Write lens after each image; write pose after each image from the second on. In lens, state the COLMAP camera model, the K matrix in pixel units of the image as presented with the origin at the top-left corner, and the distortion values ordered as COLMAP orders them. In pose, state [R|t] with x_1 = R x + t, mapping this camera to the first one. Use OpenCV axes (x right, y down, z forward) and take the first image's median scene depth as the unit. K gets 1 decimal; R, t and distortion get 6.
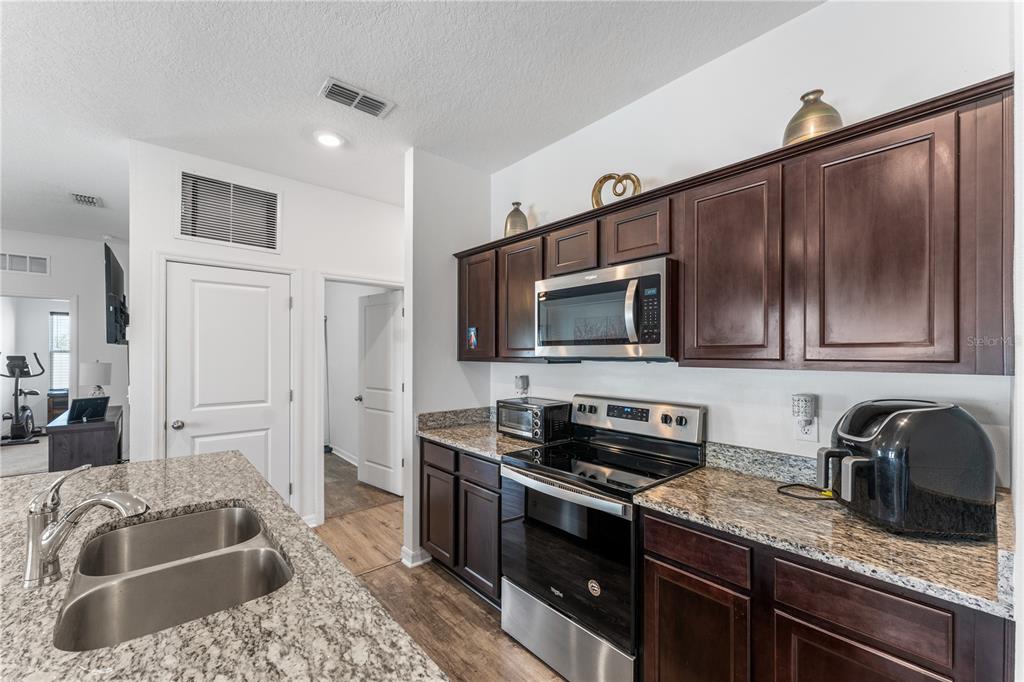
lens RADIAL K [[411.8, 0, 508.9], [0, 411.8, 355.2], [0, 0, 1]] dist [0.002460, 0.000099]
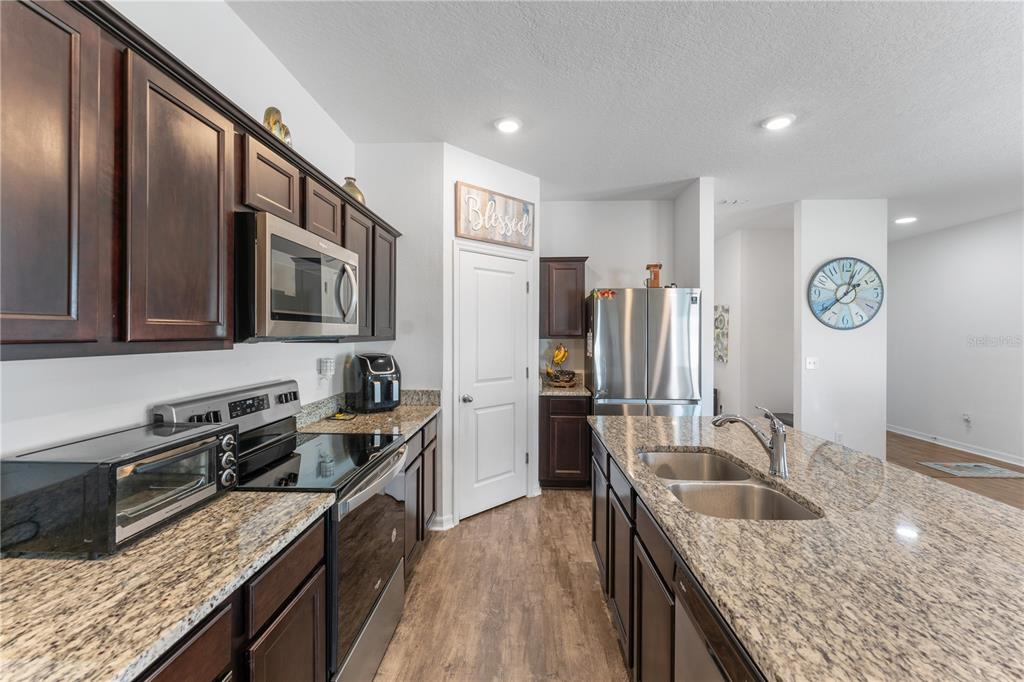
lens RADIAL K [[415.2, 0, 510.5], [0, 415.2, 331.6], [0, 0, 1]] dist [0.000163, 0.000105]
pose [[-0.726176, -0.002521, 0.687505, -0.652271], [-0.003431, 0.999994, 0.000042, -0.005673], [-0.687501, -0.002328, -0.726180, 1.279206]]
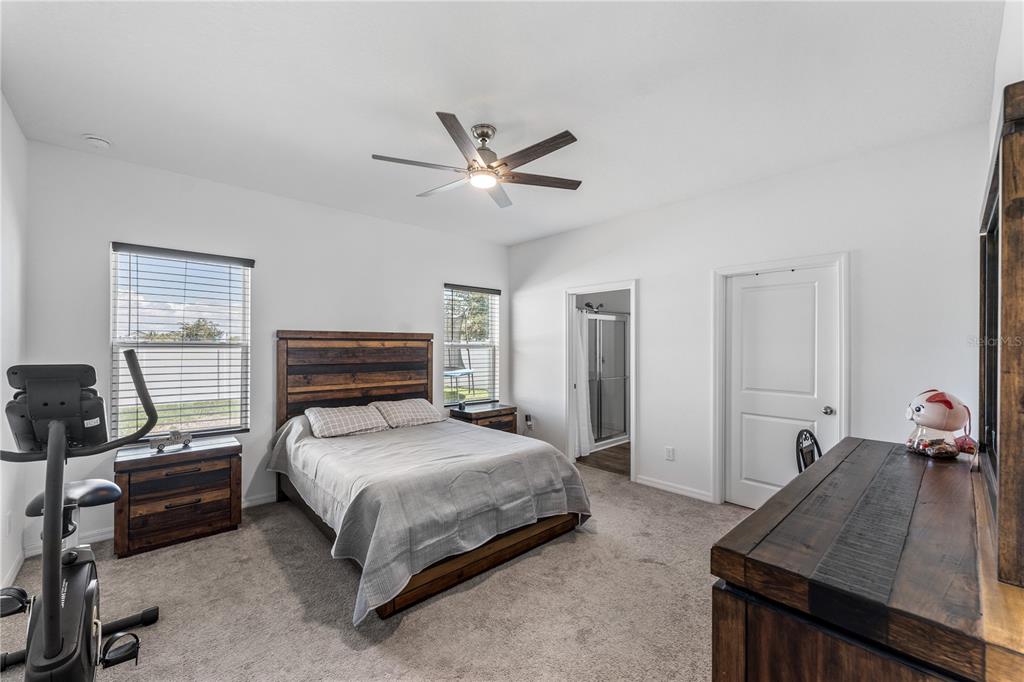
lens RADIAL K [[411.8, 0, 508.9], [0, 411.8, 355.2], [0, 0, 1]] dist [0.002460, 0.000099]
pose [[0.999661, 0.001867, 0.025959, -2.832039], [-0.002026, 0.999979, 0.006111, -0.016067], [-0.025947, -0.006161, 0.999644, 2.292300]]
